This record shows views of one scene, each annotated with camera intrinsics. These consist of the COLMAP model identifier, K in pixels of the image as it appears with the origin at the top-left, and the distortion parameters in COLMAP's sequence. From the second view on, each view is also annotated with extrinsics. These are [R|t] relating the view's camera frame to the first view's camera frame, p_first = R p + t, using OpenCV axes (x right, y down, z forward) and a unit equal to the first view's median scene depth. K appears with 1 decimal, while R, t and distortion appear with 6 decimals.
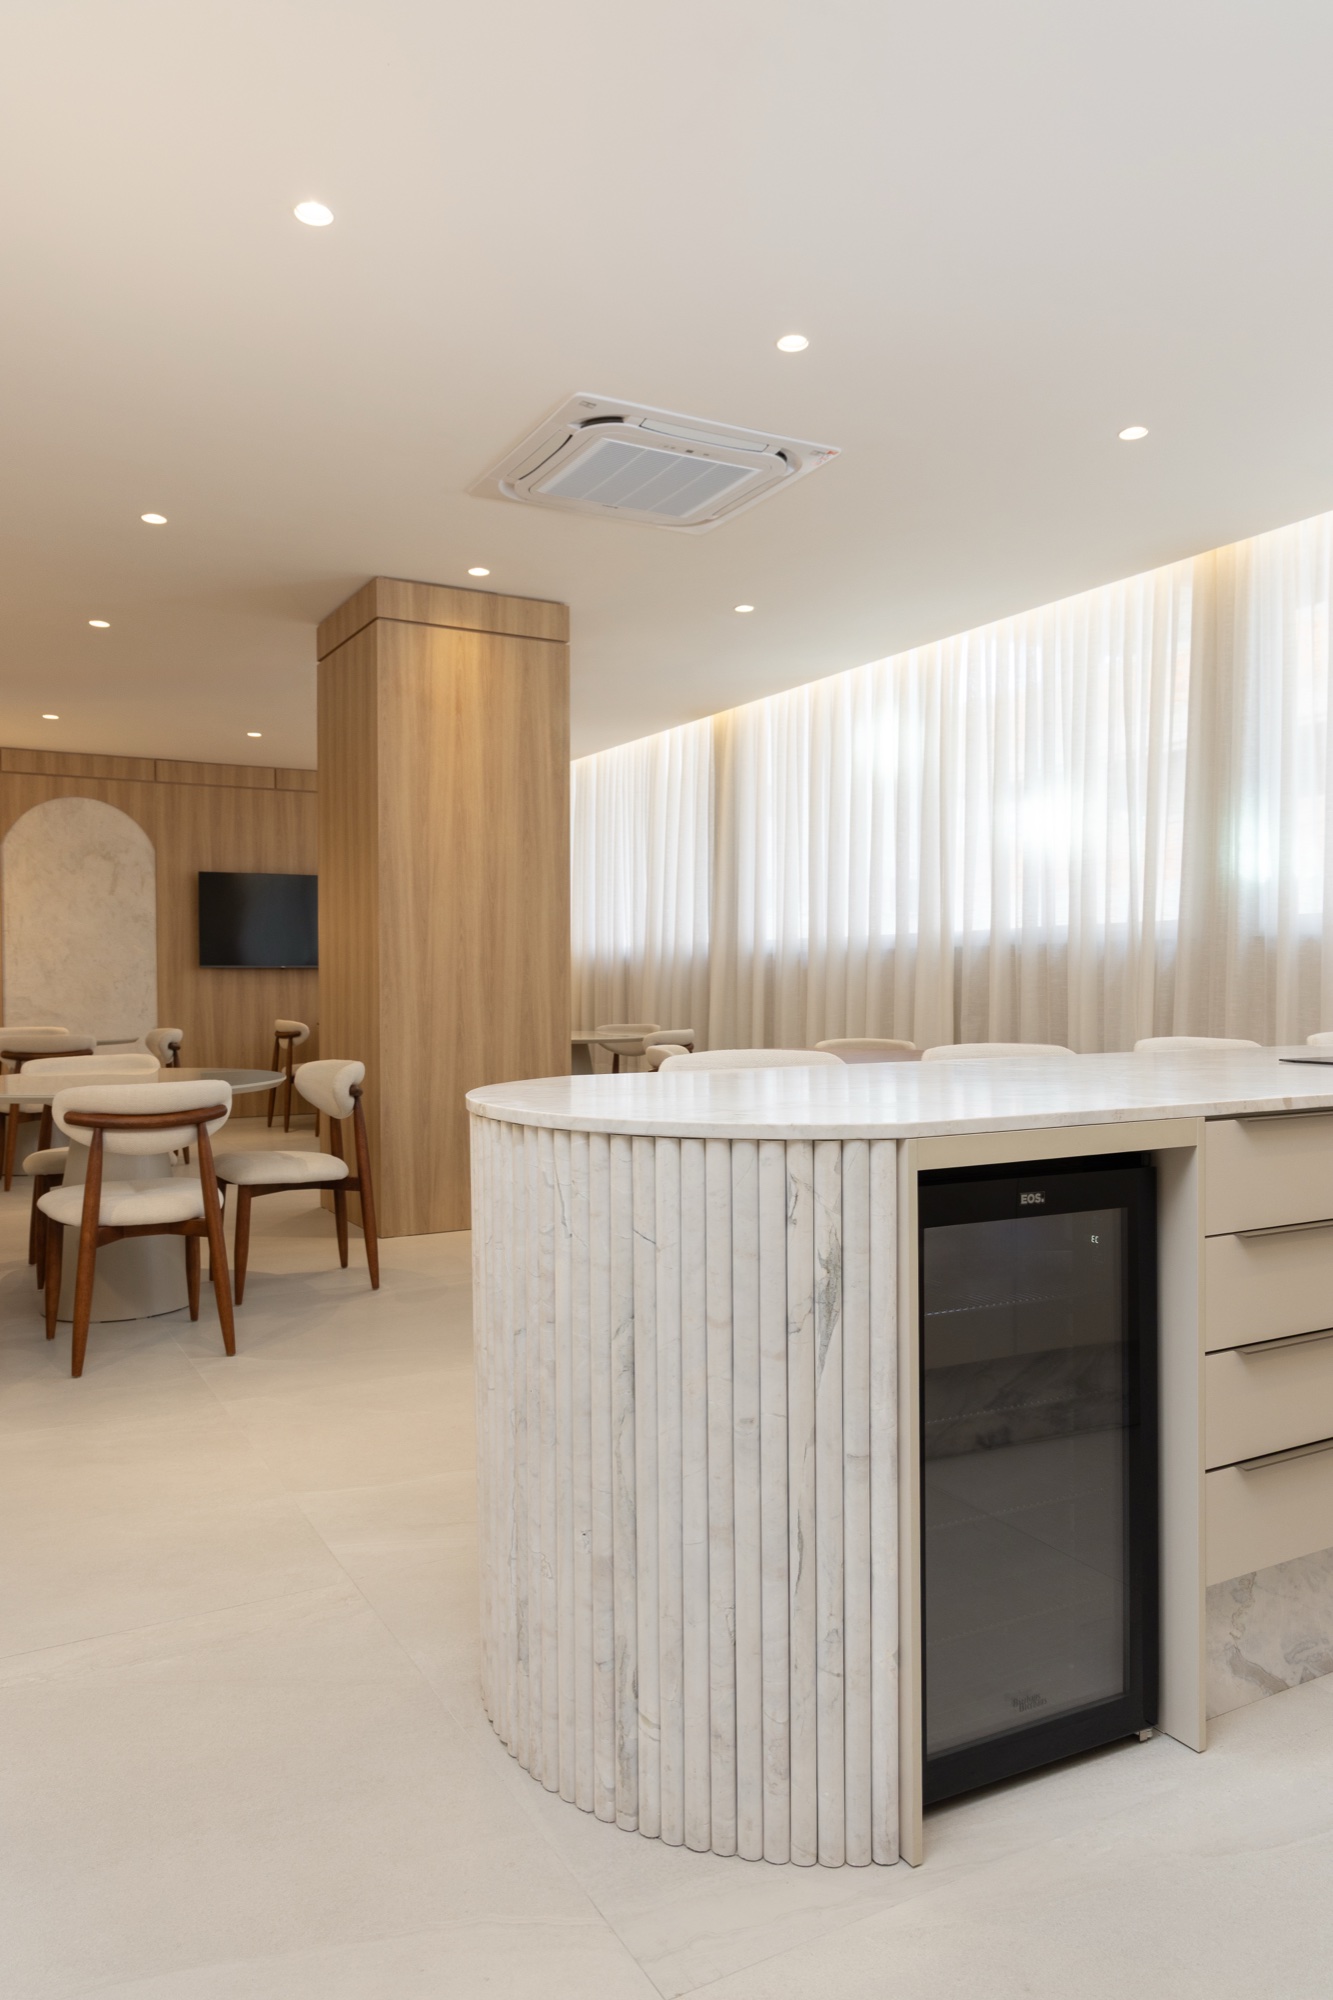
lens RADIAL K [[1373.0, 0, 667.0], [0, 1373.0, 1003.7], [0, 0, 1]] dist [-0.003645, -0.002198]
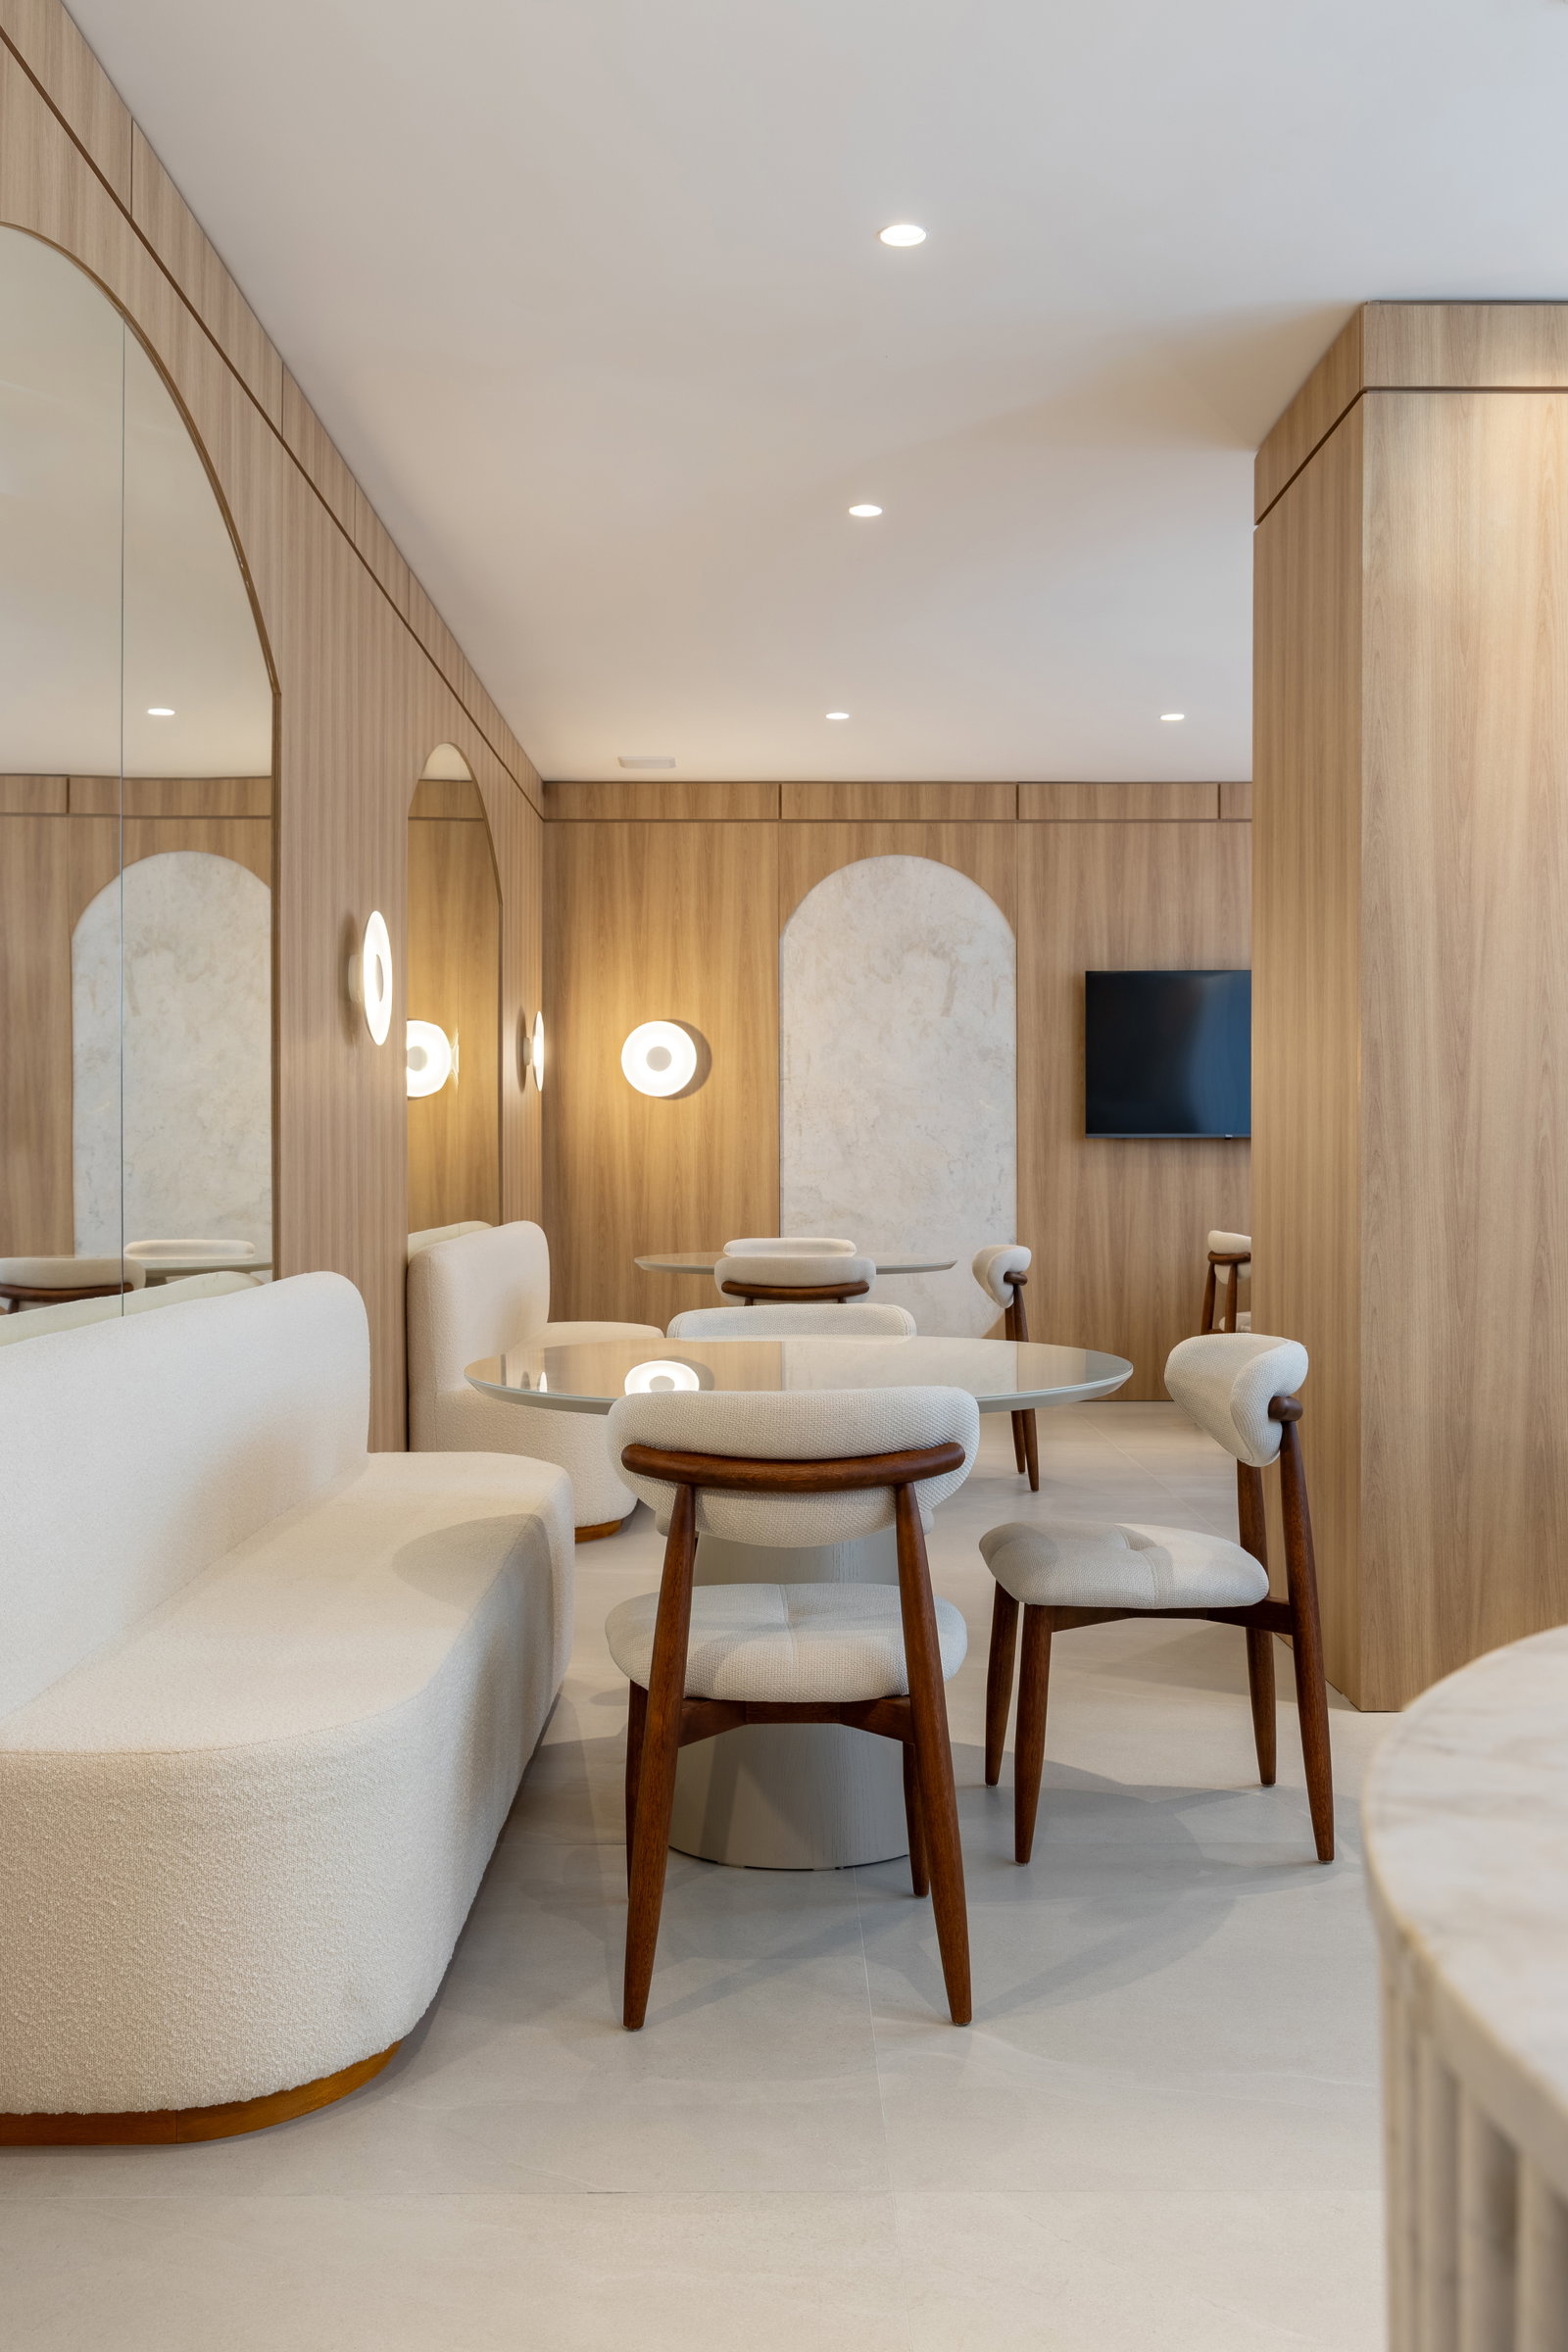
lens RADIAL K [[2187.2, 0, 785.3], [0, 2187.2, 1185.1], [0, 0, 1]] dist [0.008626, 0.000000]
pose [[0.879282, 0.006944, -0.476251, -0.018505], [-0.009482, 0.999951, -0.002926, -0.003305], [0.476207, 0.007089, 0.879305, 0.175358]]
